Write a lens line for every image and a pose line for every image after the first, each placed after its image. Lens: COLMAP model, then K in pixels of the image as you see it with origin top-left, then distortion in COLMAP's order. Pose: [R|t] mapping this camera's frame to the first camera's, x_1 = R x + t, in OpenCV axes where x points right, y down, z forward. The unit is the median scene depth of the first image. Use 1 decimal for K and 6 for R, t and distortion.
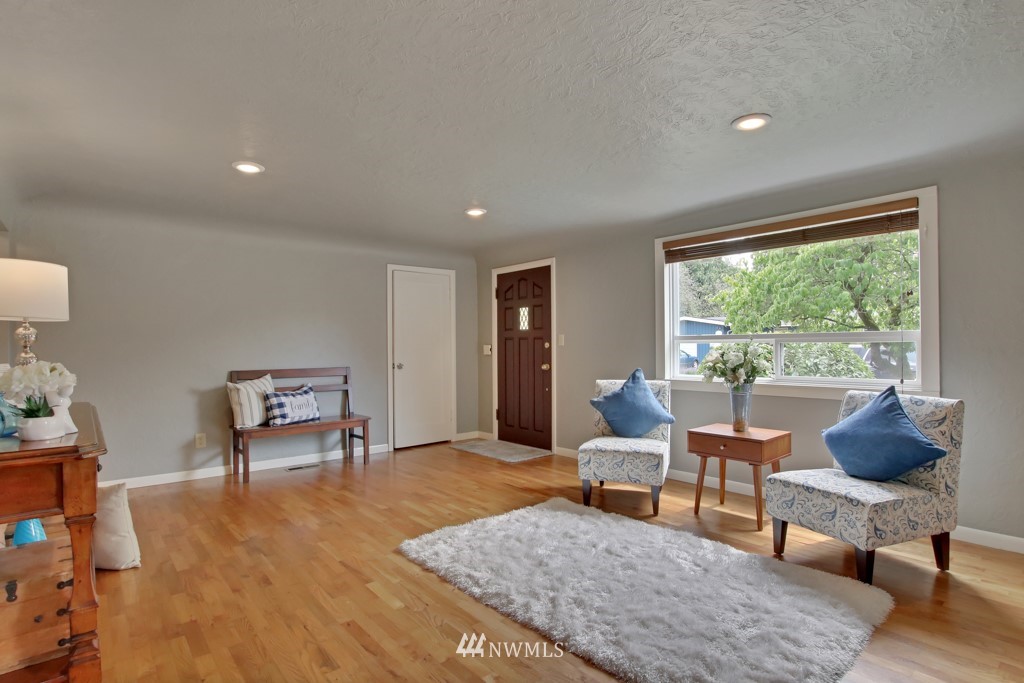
lens RADIAL K [[519.8, 0, 511.0], [0, 519.8, 347.2], [0, 0, 1]] dist [-0.031038, 0.006117]
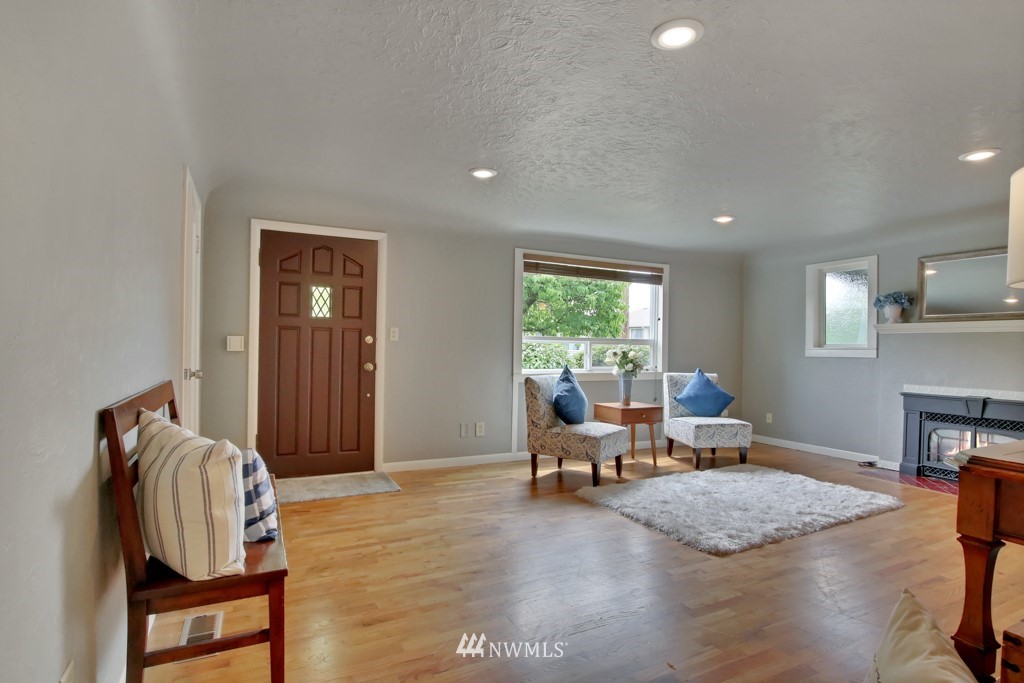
lens RADIAL K [[519.8, 0, 512.4], [0, 519.8, 345.9], [0, 0, 1]] dist [-0.031038, 0.006117]
pose [[0.235052, 0.013951, 0.971883, -0.984629], [-0.015840, 0.999819, -0.010521, 0.015695], [-0.971854, -0.012921, 0.235230, 0.910631]]
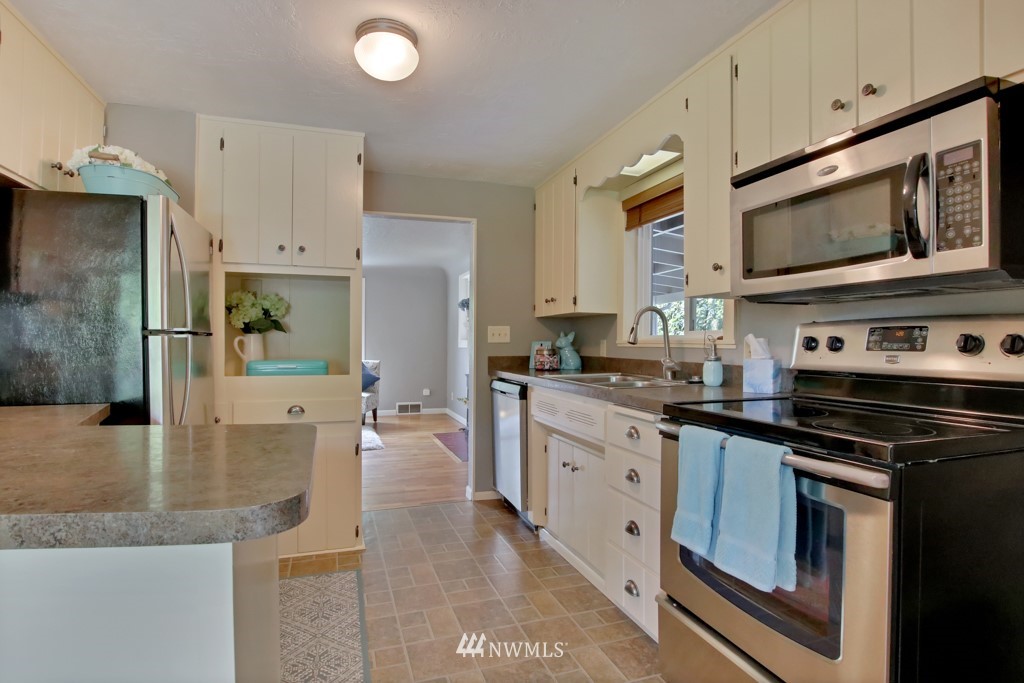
lens RADIAL K [[519.8, 0, 501.9], [0, 519.8, 345.2], [0, 0, 1]] dist [-0.031038, 0.006117]
pose [[0.378557, -0.004598, 0.925566, -1.067760], [-0.005758, 0.999957, 0.007322, -0.005728], [-0.925560, -0.008101, 0.378514, -0.507717]]
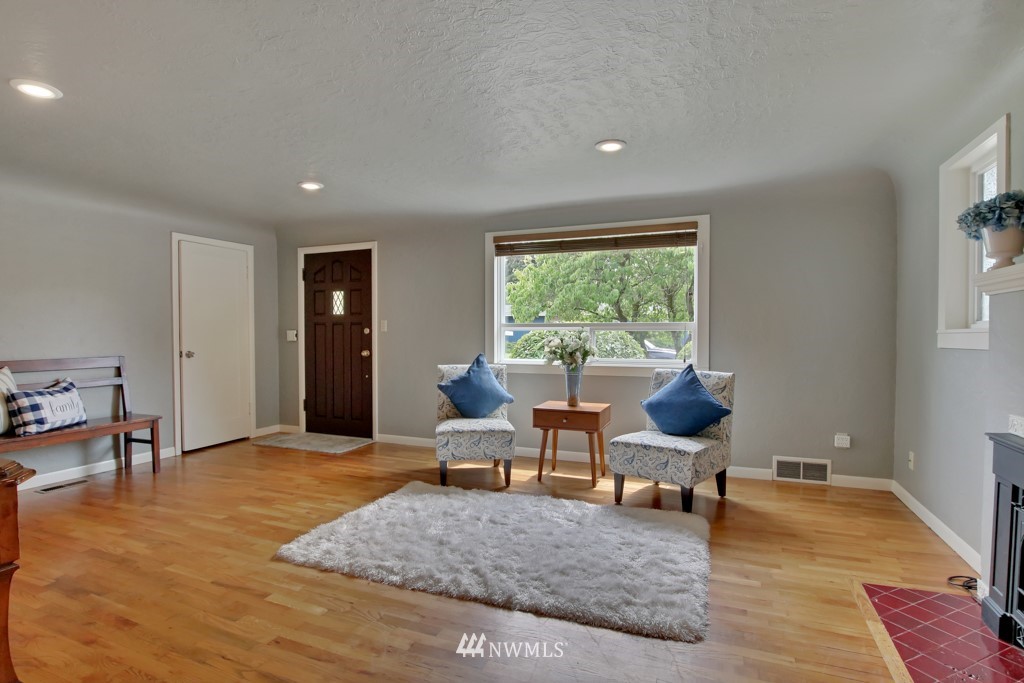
lens RADIAL K [[519.8, 0, 510.8], [0, 519.8, 347.7], [0, 0, 1]] dist [-0.031038, 0.006117]
pose [[0.887827, -0.006248, 0.460136, -0.210133], [-0.006179, 0.999656, 0.025496, 0.001396], [-0.460137, -0.025479, 0.887482, 0.020302]]
